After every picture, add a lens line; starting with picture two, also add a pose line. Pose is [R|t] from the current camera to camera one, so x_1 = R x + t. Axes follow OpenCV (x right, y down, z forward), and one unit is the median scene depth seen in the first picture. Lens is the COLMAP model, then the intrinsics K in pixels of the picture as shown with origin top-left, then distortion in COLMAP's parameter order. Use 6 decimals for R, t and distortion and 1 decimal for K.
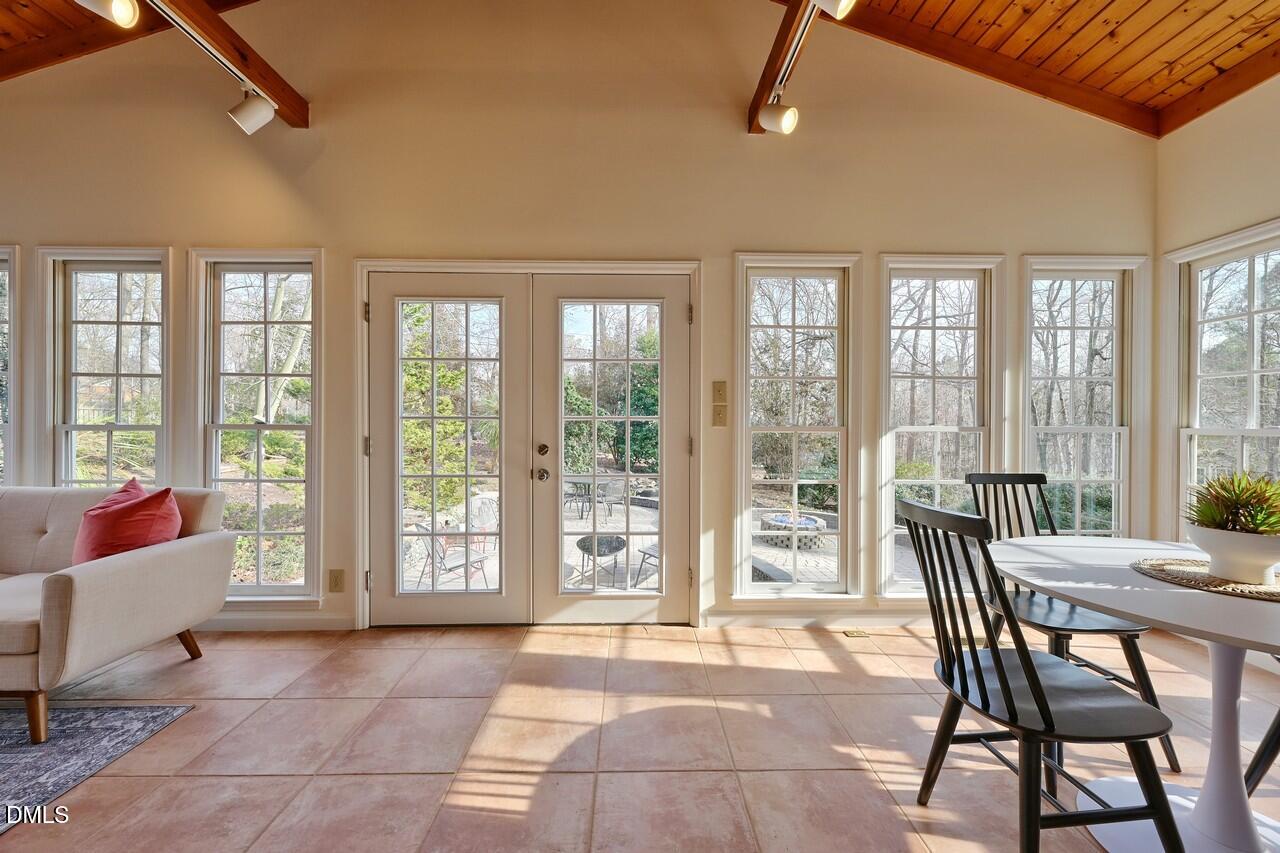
lens RADIAL K [[501.7, 0, 635.5], [0, 501.7, 428.3], [0, 0, 1]] dist [0.000378, -0.000217]
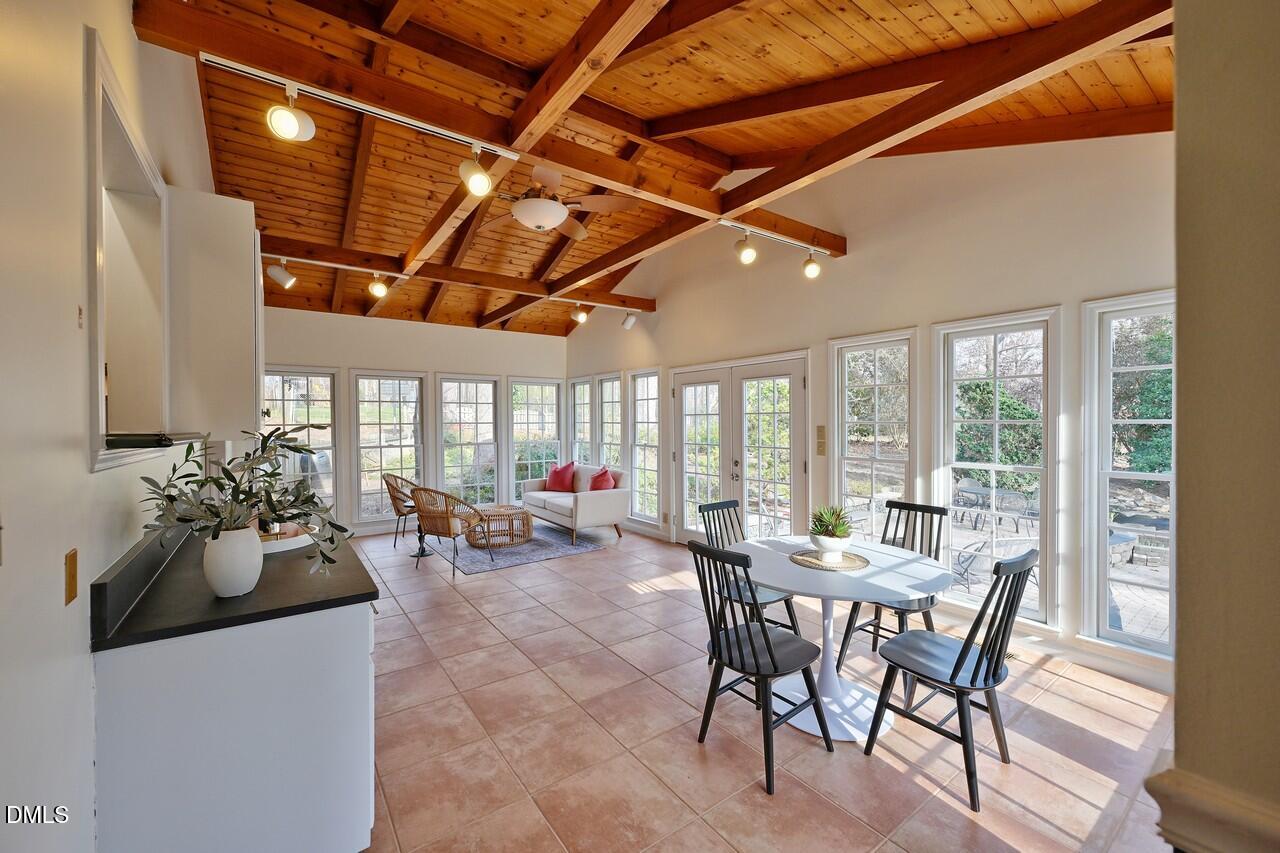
lens RADIAL K [[501.7, 0, 642.3], [0, 501.7, 425.2], [0, 0, 1]] dist [0.000378, -0.000217]
pose [[0.577727, 0.000119, -0.816230, 1.113215], [0.007776, 0.999954, 0.005650, -0.109746], [0.816193, -0.009611, 0.577699, -0.329413]]
